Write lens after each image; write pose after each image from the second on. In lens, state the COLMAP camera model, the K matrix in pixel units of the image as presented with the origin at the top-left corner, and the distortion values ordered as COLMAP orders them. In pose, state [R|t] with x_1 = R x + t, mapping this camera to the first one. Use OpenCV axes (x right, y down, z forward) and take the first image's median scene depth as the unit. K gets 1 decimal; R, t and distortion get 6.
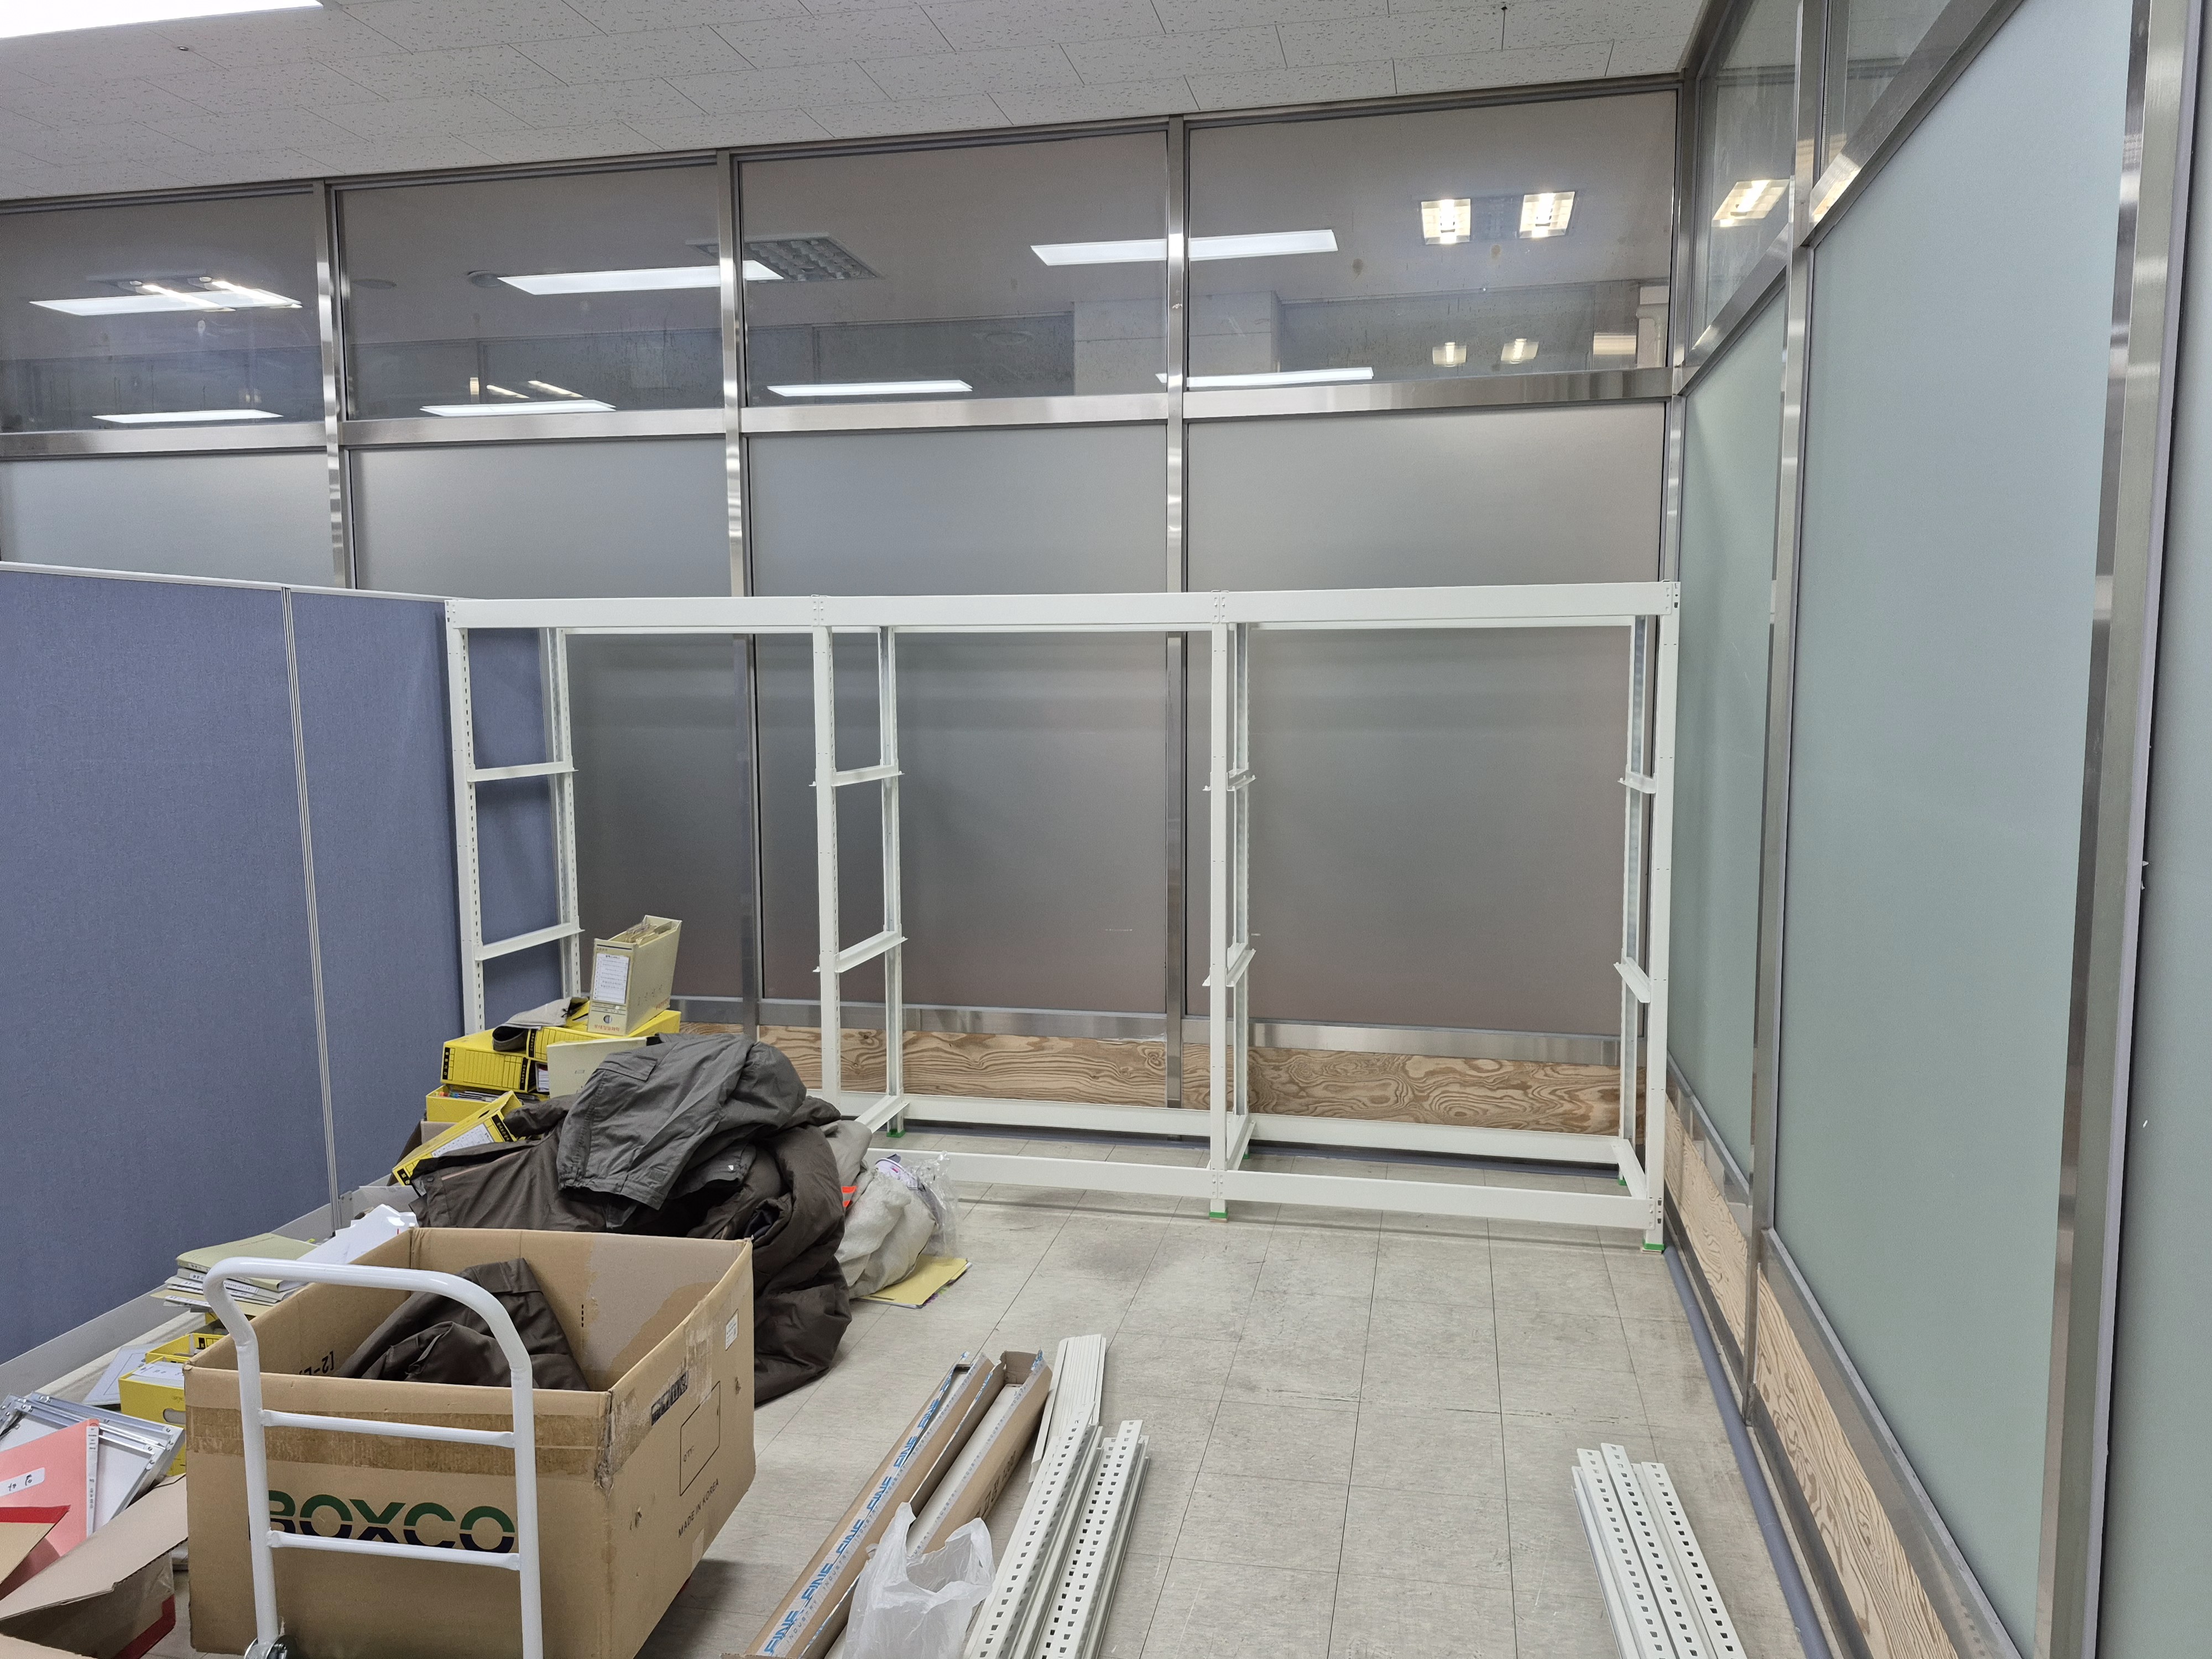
lens RADIAL K [[1544.8, 0, 1122.4], [0, 1544.8, 816.2], [0, 0, 1]] dist [0.073307, 0.000329]
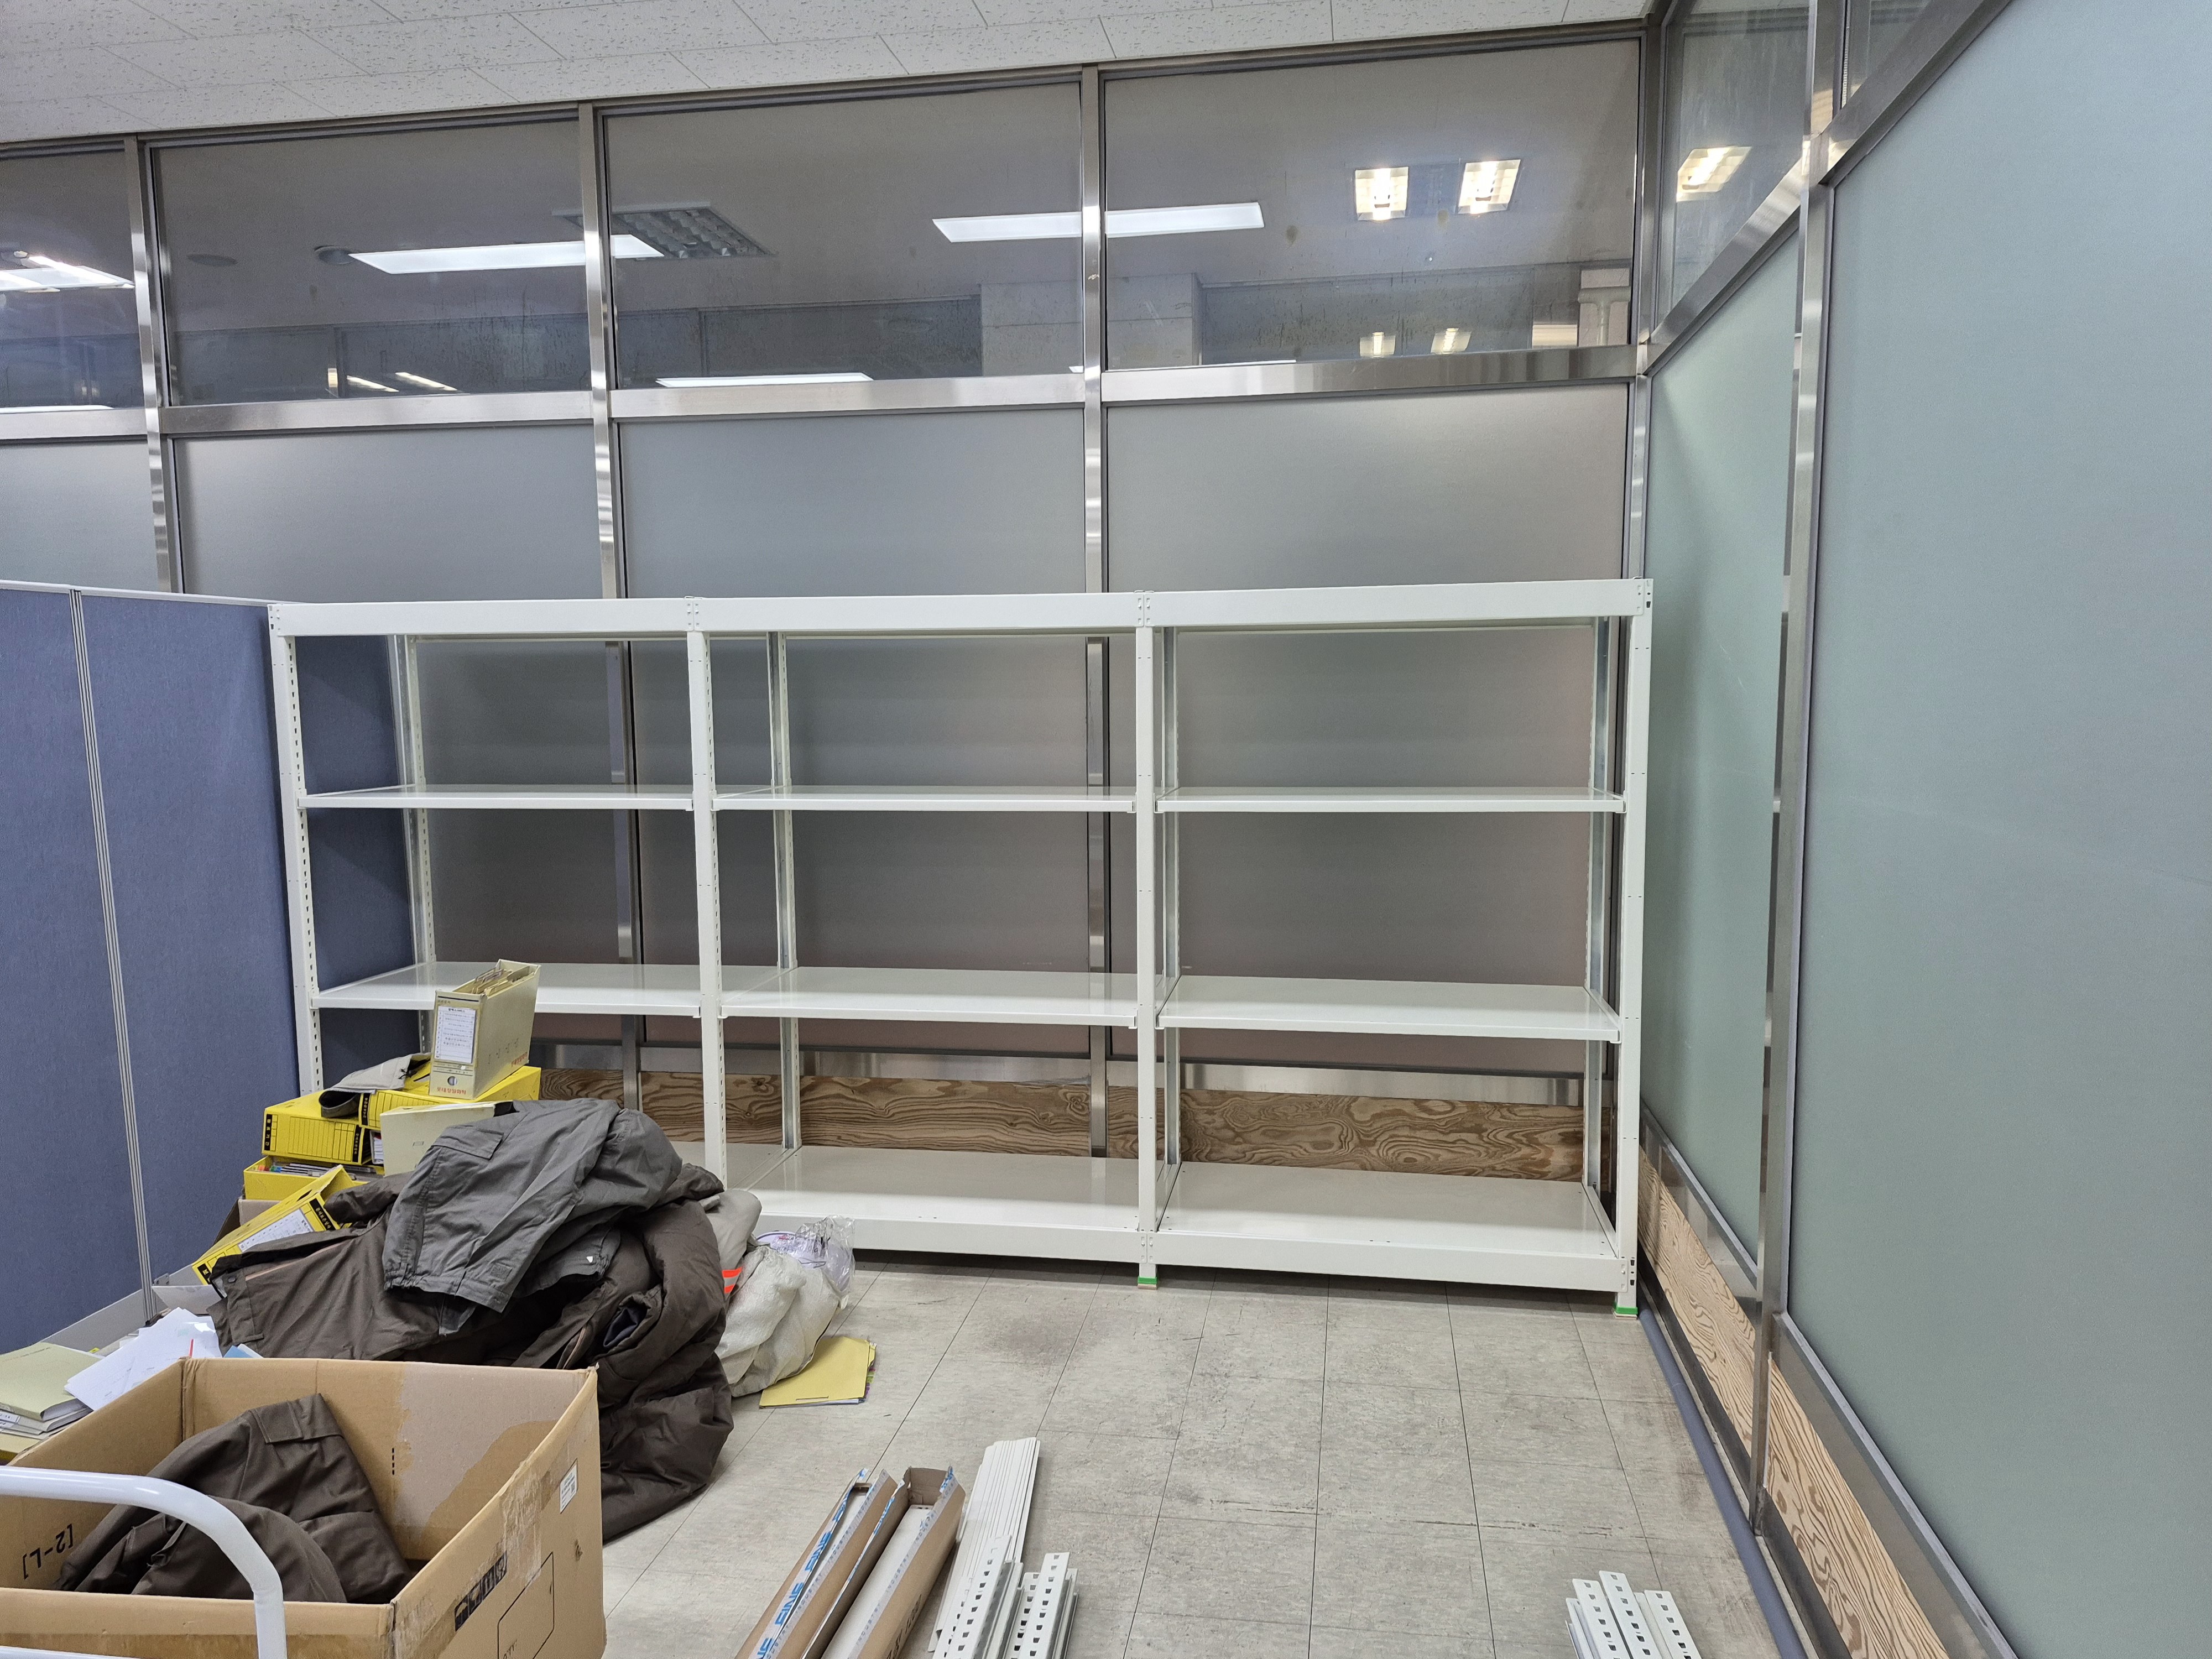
lens RADIAL K [[1539.6, 0, 1106.0], [0, 1539.6, 829.5], [0, 0, 1]] dist [0.101173, -0.069211]
pose [[0.998999, -0.010034, 0.043591, -0.000590], [0.009888, 0.999945, 0.003545, -0.011009], [-0.043624, -0.003110, 0.999043, 0.109383]]
